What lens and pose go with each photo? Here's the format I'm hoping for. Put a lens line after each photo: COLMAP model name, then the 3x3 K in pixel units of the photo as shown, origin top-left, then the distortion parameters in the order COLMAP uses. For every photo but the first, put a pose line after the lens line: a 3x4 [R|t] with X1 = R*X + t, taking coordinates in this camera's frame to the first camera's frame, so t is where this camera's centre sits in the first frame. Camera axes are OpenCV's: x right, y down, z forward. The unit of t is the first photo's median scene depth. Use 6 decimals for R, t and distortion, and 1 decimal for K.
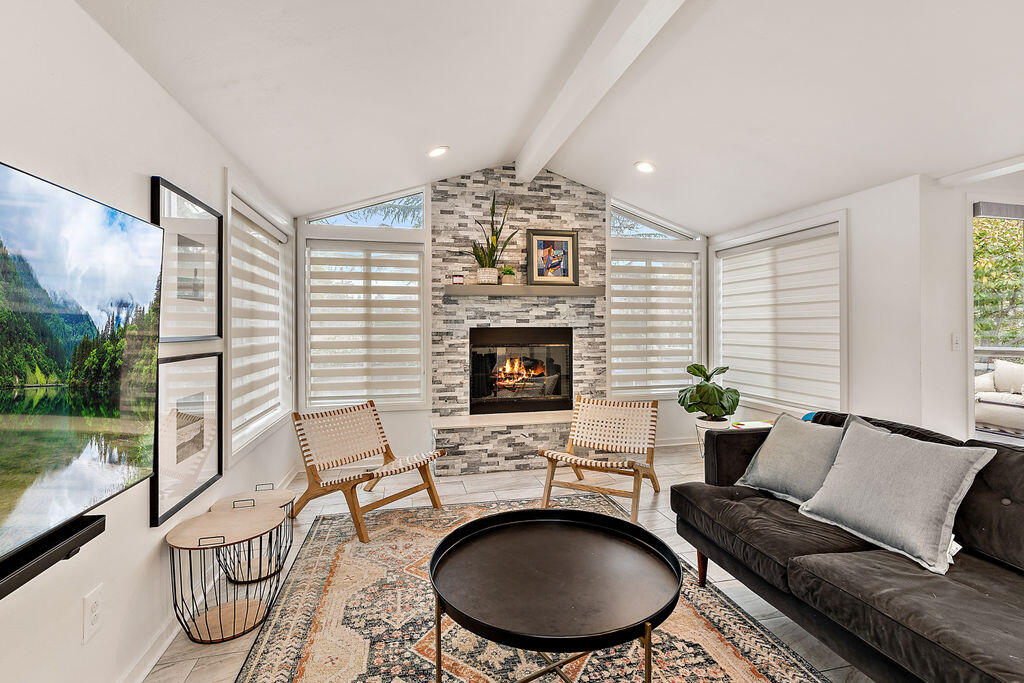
lens RADIAL K [[479.8, 0, 518.6], [0, 479.8, 321.7], [0, 0, 1]] dist [0.007606, -0.001541]
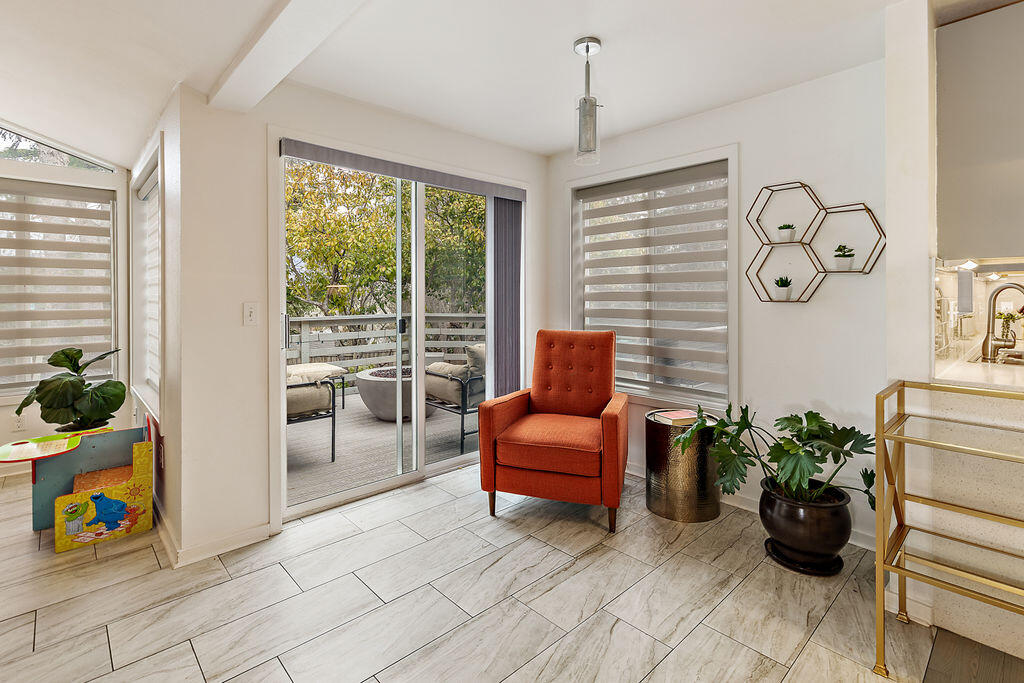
lens RADIAL K [[479.8, 0, 514.4], [0, 479.8, 298.3], [0, 0, 1]] dist [0.007606, -0.001541]
pose [[0.864400, 0.000786, 0.502804, 0.602759], [-0.008932, 0.999865, 0.013794, 0.001744], [-0.502725, -0.016414, 0.864291, 0.088773]]
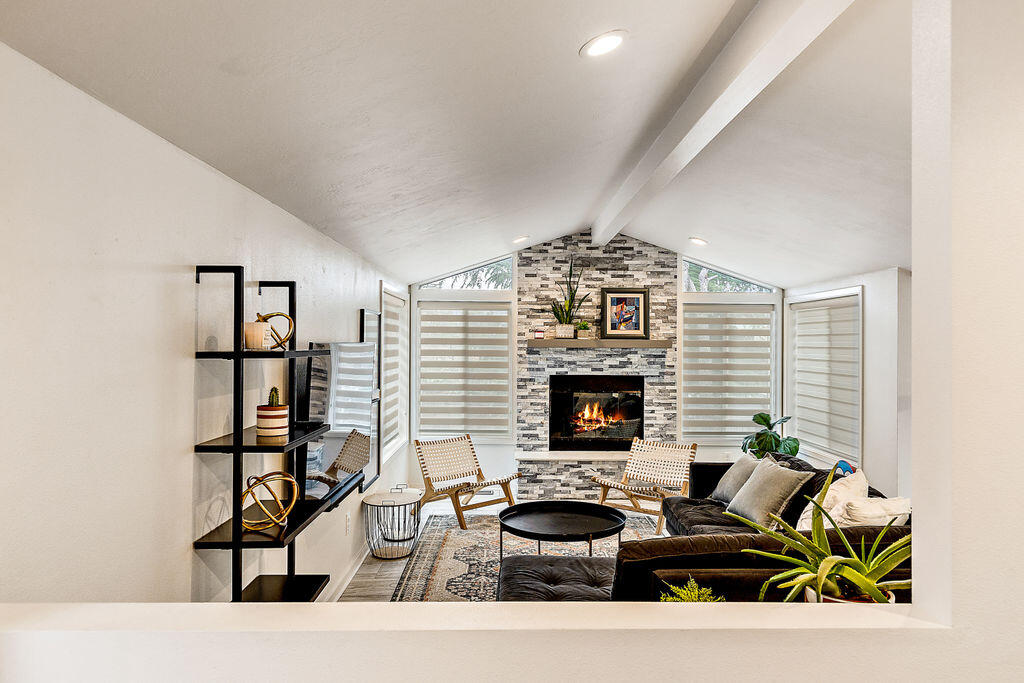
lens RADIAL K [[667.4, 0, 511.2], [0, 667.4, 335.3], [0, 0, 1]] dist [-0.005326, -0.000356]
pose [[0.974909, 0.007893, -0.222463, 0.164366], [-0.008393, 0.999964, -0.001301, -0.080716], [0.222444, 0.003136, 0.974940, -0.584665]]
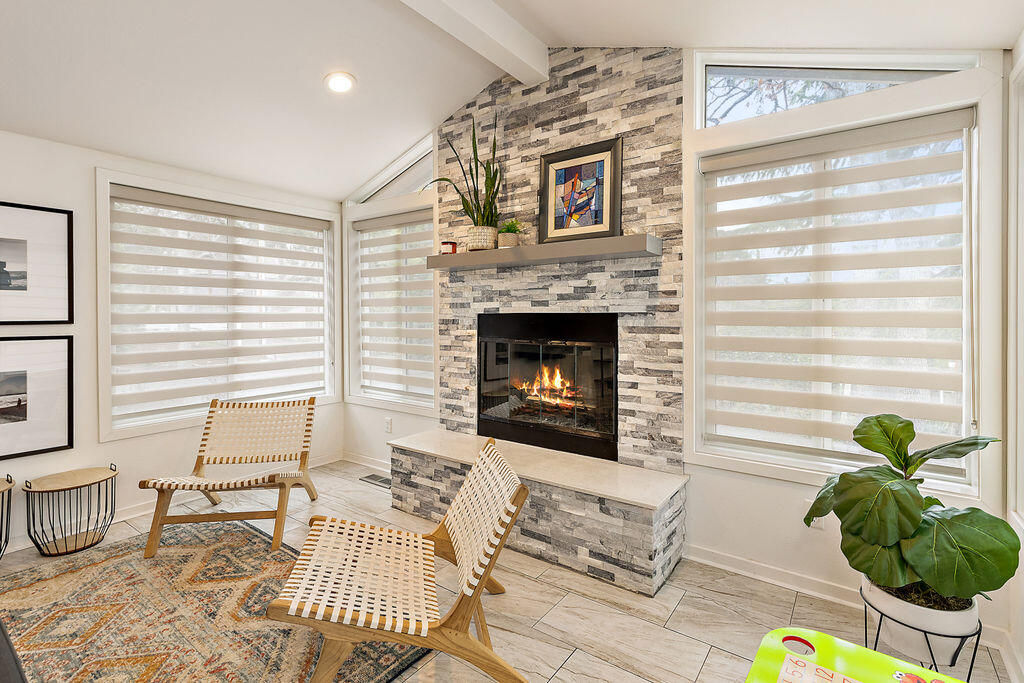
lens RADIAL K [[479.8, 0, 516.3], [0, 479.8, 316.6], [0, 0, 1]] dist [0.007606, -0.001541]
pose [[0.652391, 0.006201, -0.757857, 0.484521], [0.007335, 0.999868, 0.014495, 0.006530], [0.757847, -0.015015, 0.652260, 0.580609]]
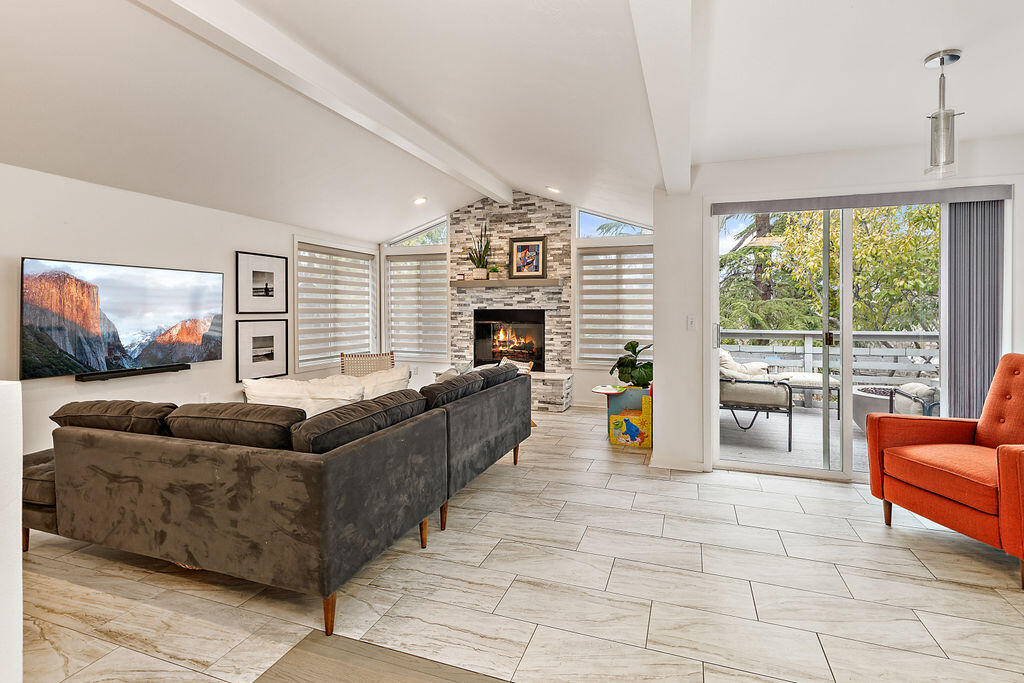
lens RADIAL K [[479.8, 0, 520.4], [0, 479.8, 313.5], [0, 0, 1]] dist [0.007606, -0.001541]
pose [[0.841835, 0.009999, -0.539643, 0.813890], [0.000663, 0.999808, 0.019560, -0.003286], [0.539735, -0.016824, 0.841667, -0.154983]]
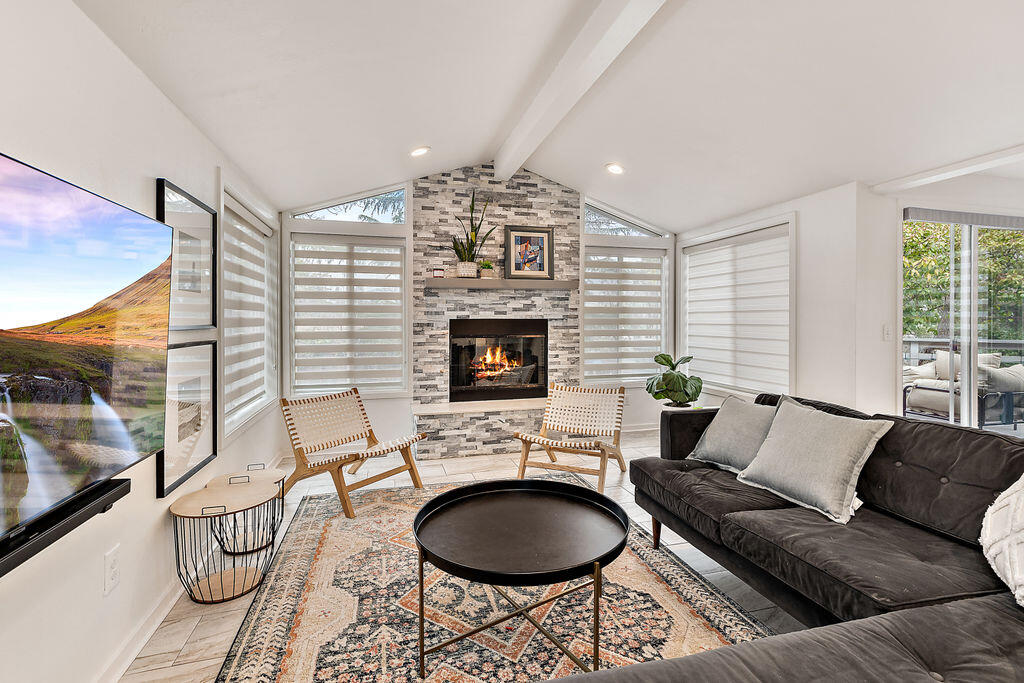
lens RADIAL K [[479.8, 0, 518.9], [0, 479.8, 318.8], [0, 0, 1]] dist [0.007606, -0.001541]
pose [[0.999162, 0.003321, 0.040786, 0.006318], [-0.003706, 0.999949, 0.009370, 0.001380], [-0.040753, -0.009513, 0.999124, -0.052198]]
